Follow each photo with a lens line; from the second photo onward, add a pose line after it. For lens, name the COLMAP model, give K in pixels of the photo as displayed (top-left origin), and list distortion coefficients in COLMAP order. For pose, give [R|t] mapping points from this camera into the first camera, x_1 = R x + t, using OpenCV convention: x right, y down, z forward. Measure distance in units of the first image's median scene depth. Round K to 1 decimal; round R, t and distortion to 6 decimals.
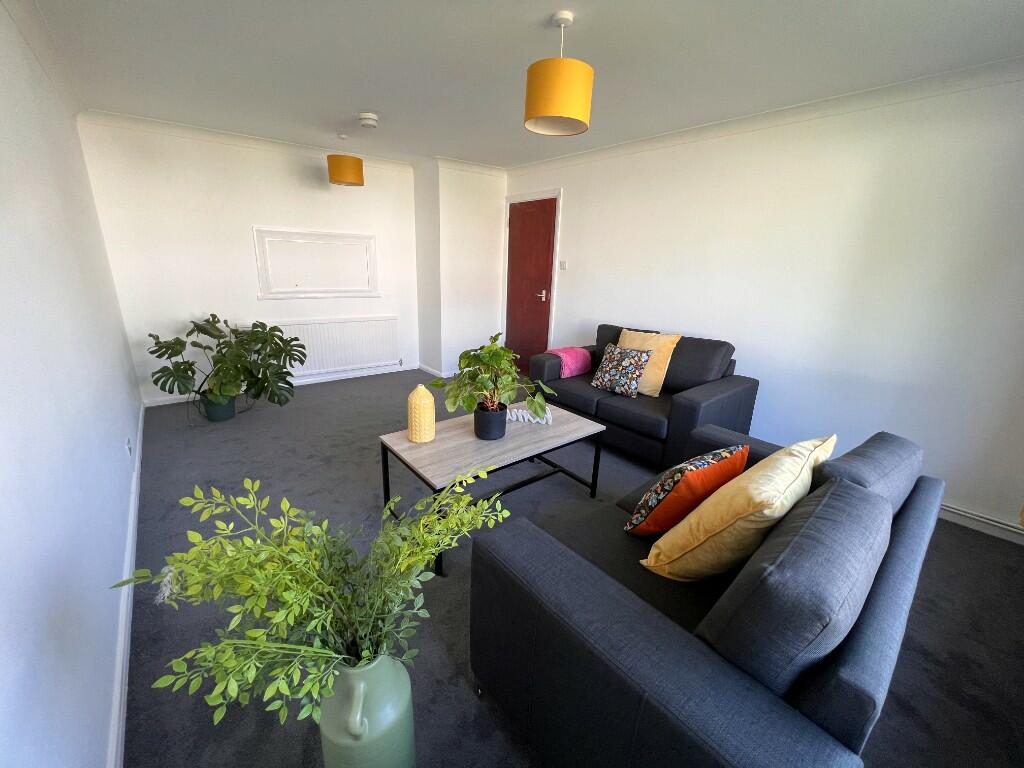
lens RADIAL K [[409.5, 0, 510.4], [0, 409.5, 383.5], [0, 0, 1]] dist [-0.000457, -0.000411]
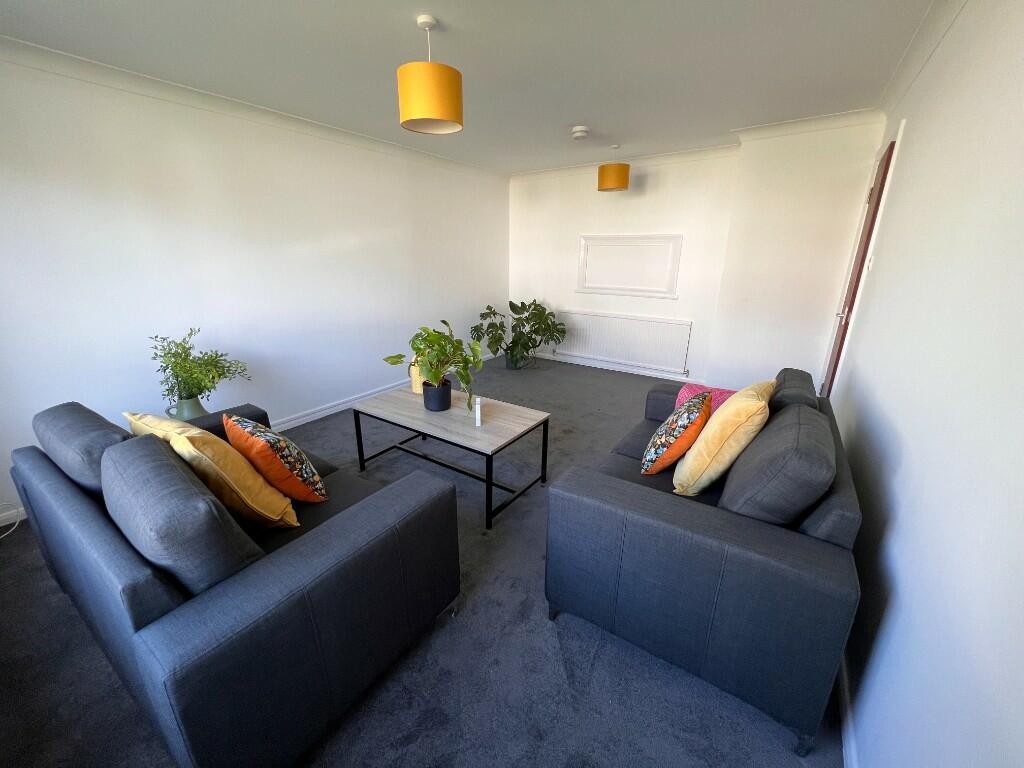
lens RADIAL K [[409.5, 0, 511.7], [0, 409.5, 384.8], [0, 0, 1]] dist [-0.000457, -0.000411]
pose [[0.292410, 0.263293, -0.919333, 0.612132], [-0.271042, 0.944747, 0.184362, -0.119158], [0.917078, 0.195268, 0.347617, 0.448049]]
